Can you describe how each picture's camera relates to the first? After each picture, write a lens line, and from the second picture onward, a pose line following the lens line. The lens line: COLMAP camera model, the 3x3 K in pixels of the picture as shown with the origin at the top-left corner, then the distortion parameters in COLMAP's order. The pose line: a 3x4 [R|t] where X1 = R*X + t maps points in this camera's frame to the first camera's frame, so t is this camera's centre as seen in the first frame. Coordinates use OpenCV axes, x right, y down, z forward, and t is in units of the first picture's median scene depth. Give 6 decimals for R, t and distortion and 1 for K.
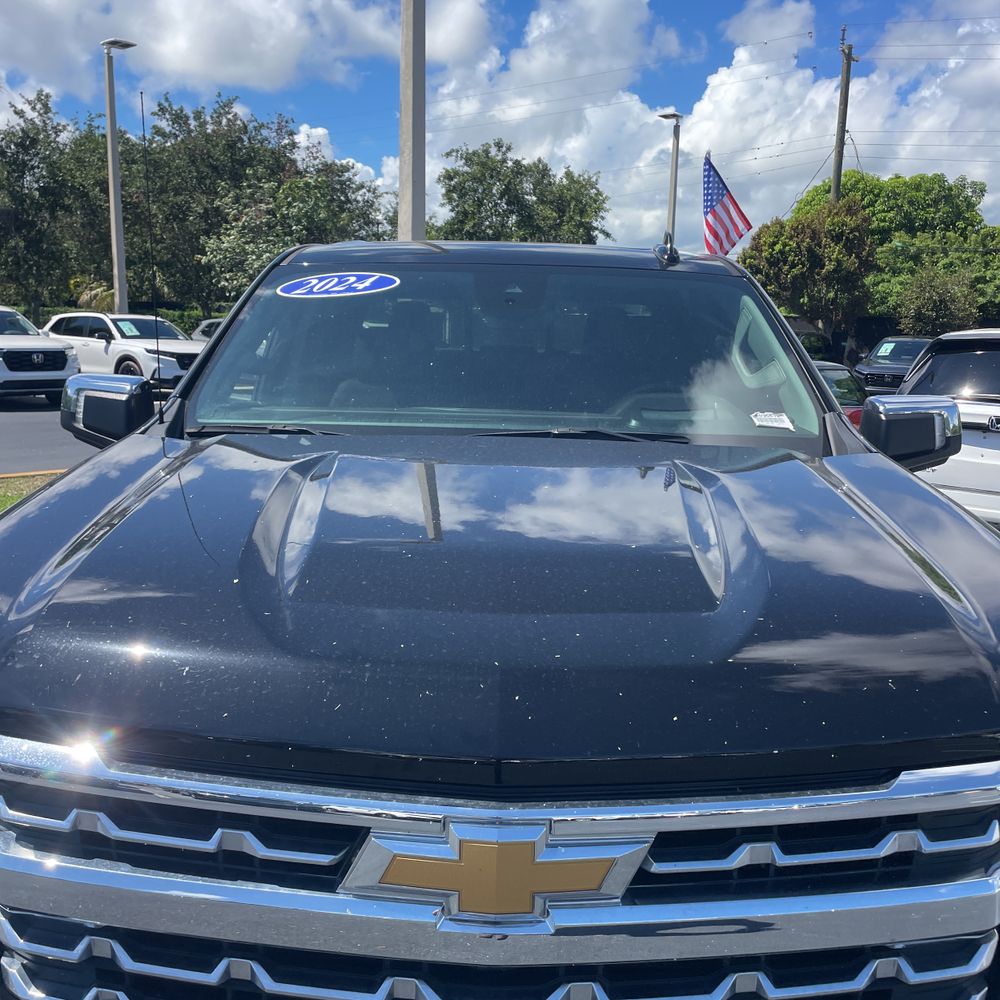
lens RADIAL K [[1010.3, 0, 503.6], [0, 1010.3, 494.3], [0, 0, 1]] dist [0.040539, 0.000000]
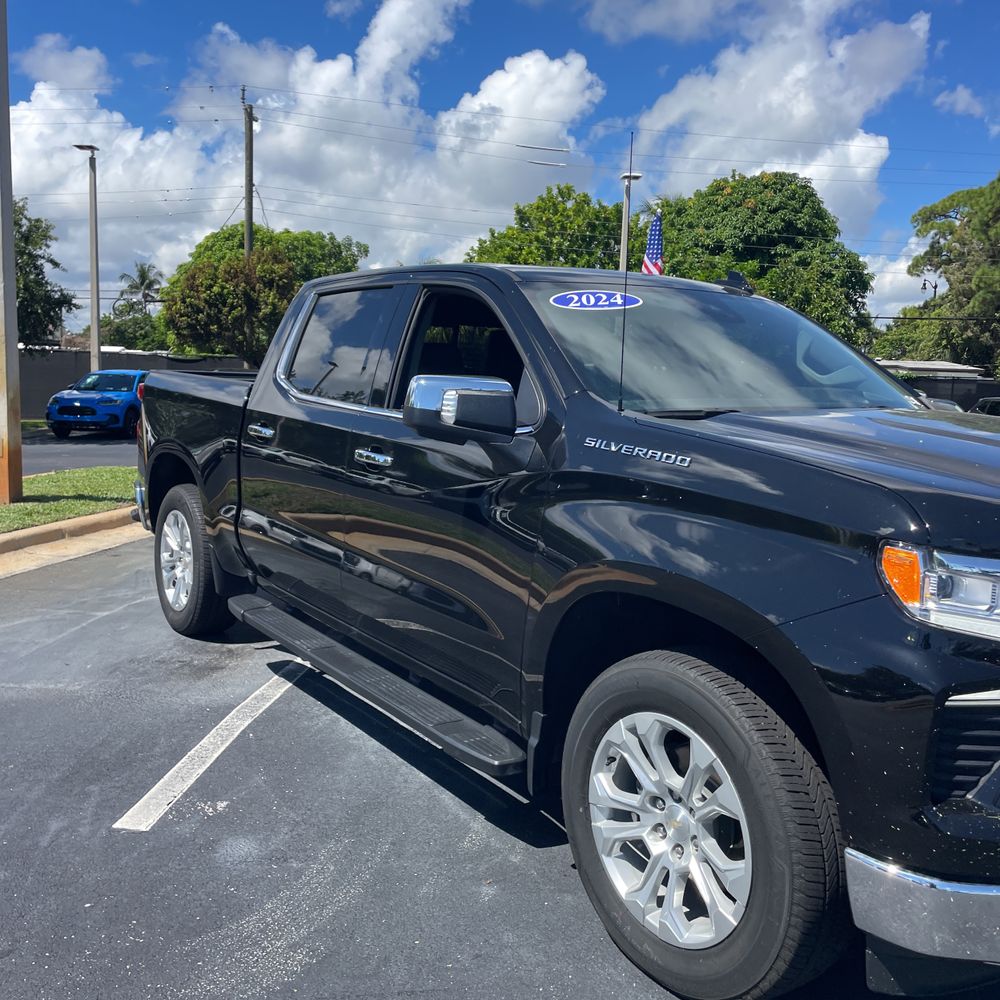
lens RADIAL K [[1010.3, 0, 481.3], [0, 1010.3, 497.3], [0, 0, 1]] dist [0.040539, 0.000000]
pose [[0.823177, -0.065780, 0.563961, -0.103341], [0.087830, 0.996063, -0.012020, 0.002509], [-0.560950, 0.059427, 0.825714, 0.014303]]
